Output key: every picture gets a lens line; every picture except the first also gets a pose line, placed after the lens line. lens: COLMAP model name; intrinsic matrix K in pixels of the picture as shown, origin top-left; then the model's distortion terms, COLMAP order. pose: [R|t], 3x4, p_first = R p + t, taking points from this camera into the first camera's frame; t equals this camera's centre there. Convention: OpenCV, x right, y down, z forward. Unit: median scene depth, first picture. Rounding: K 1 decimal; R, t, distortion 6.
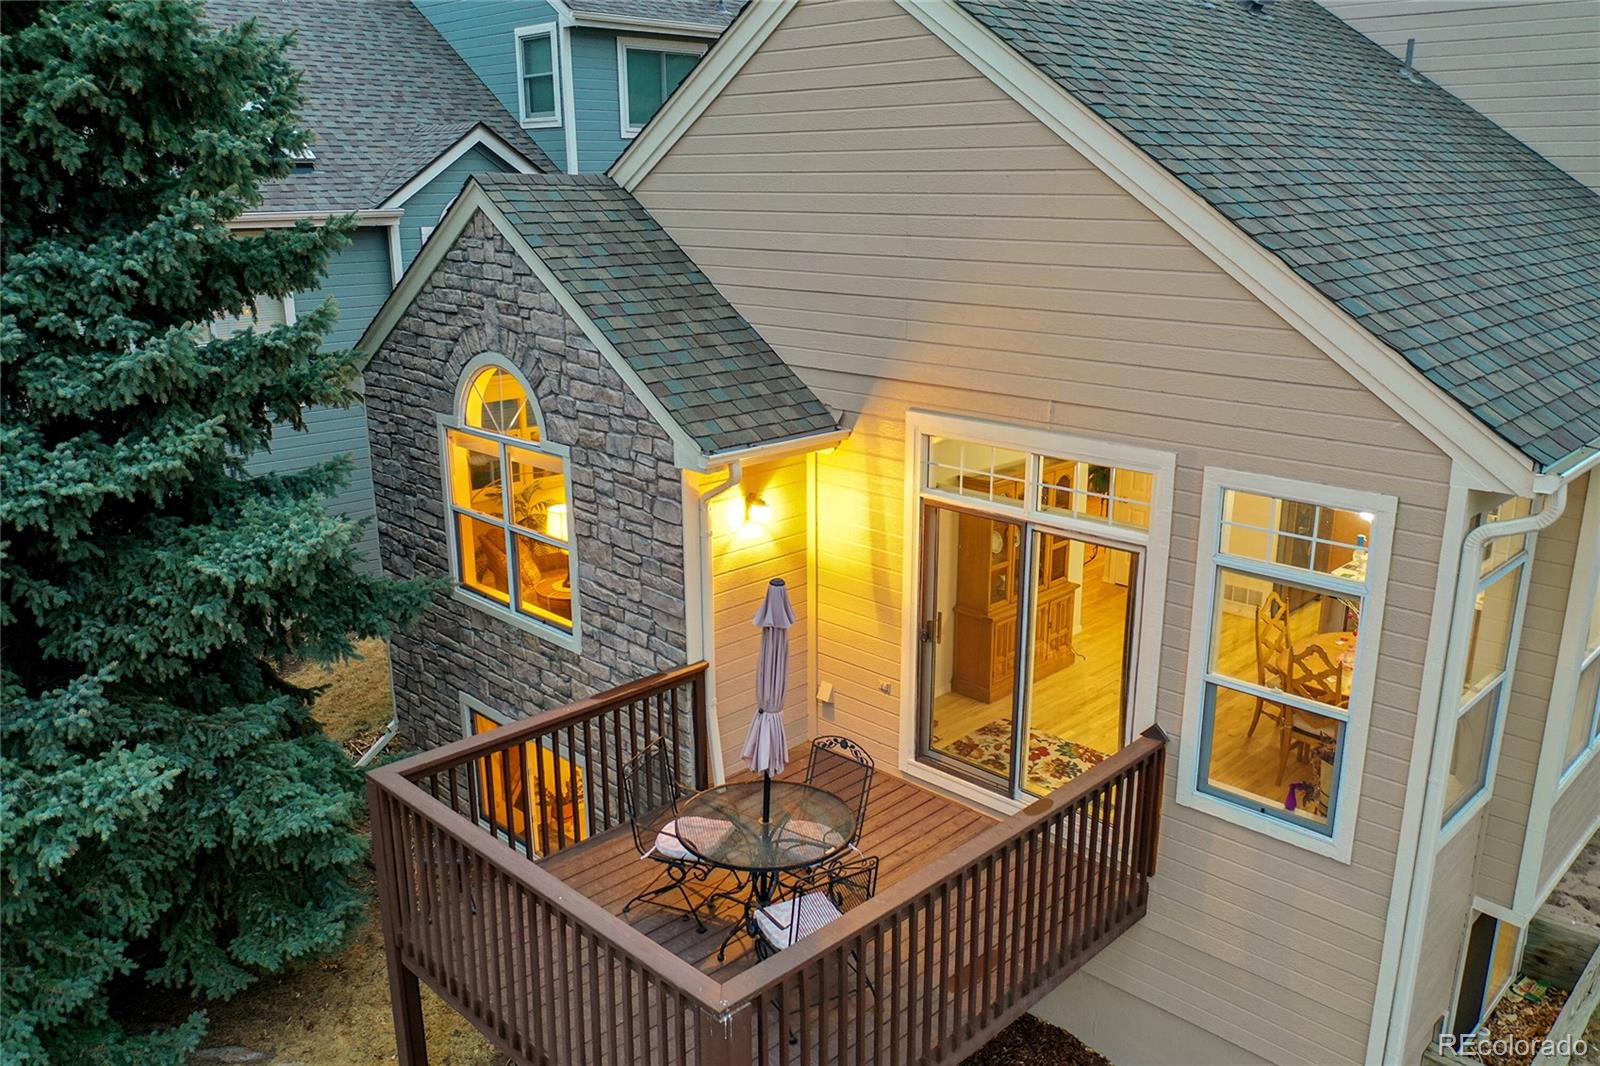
lens RADIAL K [[1267.7, 0, 797.7], [0, 1267.7, 483.4], [0, 0, 1]] dist [-0.032477, -0.005667]
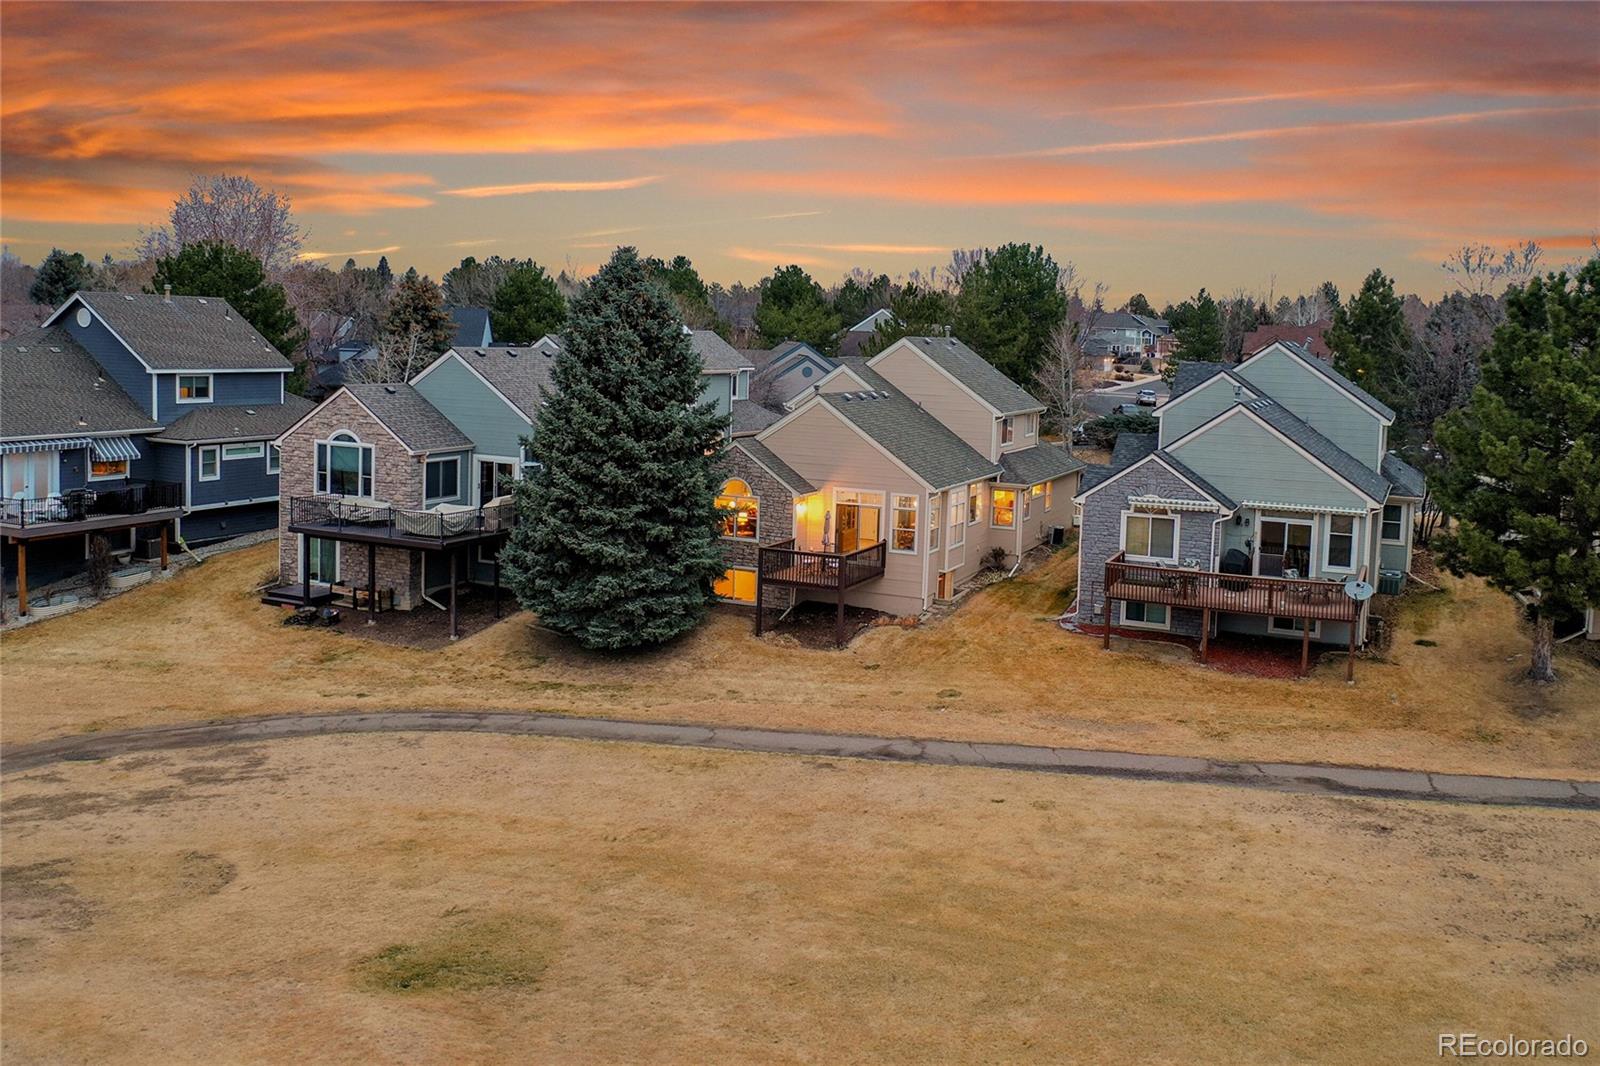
lens RADIAL K [[1267.7, 0, 797.7], [0, 1267.7, 483.4], [0, 0, 1]] dist [-0.032477, -0.005667]
pose [[0.945210, -0.005092, 0.326423, -1.755156], [0.046909, 0.991621, -0.120364, 0.551169], [-0.323075, 0.129081, 0.937529, -3.841508]]
